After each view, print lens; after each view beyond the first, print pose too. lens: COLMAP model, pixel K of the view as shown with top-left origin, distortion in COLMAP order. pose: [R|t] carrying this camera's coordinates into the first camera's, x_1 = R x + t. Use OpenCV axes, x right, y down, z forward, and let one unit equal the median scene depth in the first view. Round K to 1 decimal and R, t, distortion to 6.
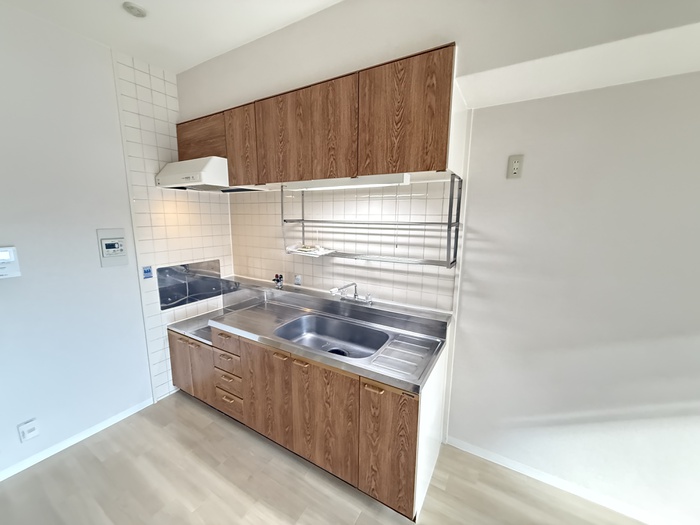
lens RADIAL K [[278.1, 0, 347.9], [0, 278.1, 262.5], [0, 0, 1]] dist [0.000667, 0.000300]
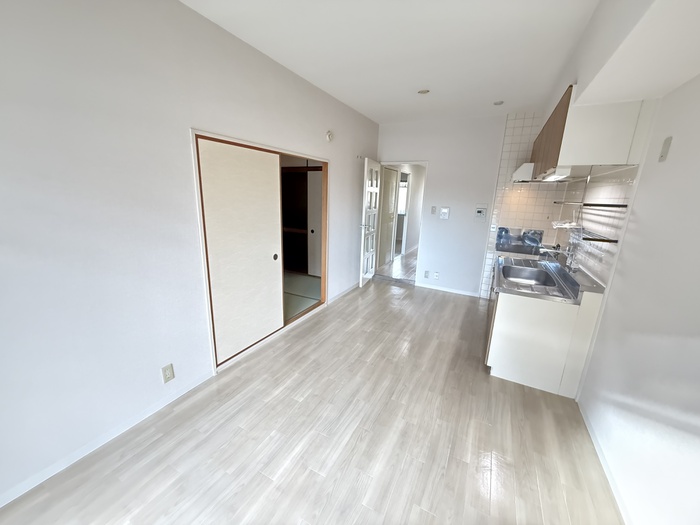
lens RADIAL K [[278.1, 0, 348.8], [0, 278.1, 263.8], [0, 0, 1]] dist [0.000667, 0.000300]
pose [[0.055858, 0.239141, -0.969377, 1.584795], [-0.199870, 0.953919, 0.223811, 0.056036], [0.978229, 0.181247, 0.101081, -0.157296]]
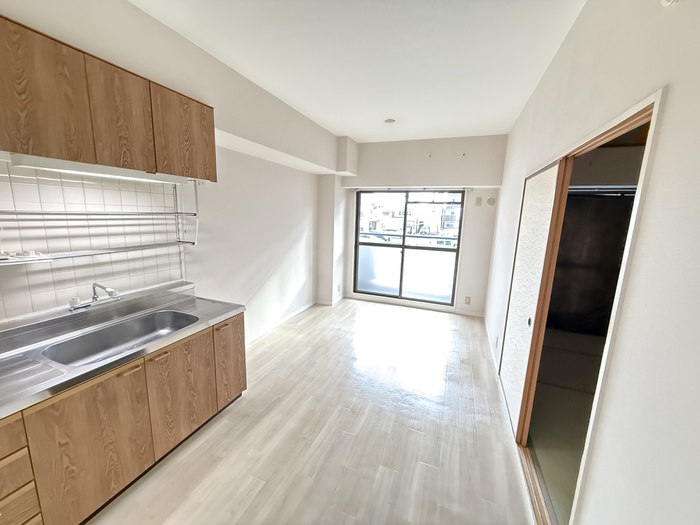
lens RADIAL K [[278.1, 0, 345.6], [0, 278.1, 261.1], [0, 0, 1]] dist [0.000667, 0.000300]
pose [[-0.148011, -0.178826, 0.972684, -1.197790], [0.132898, 0.971000, 0.198739, -0.081020], [-0.980016, 0.158684, -0.119953, 0.423752]]
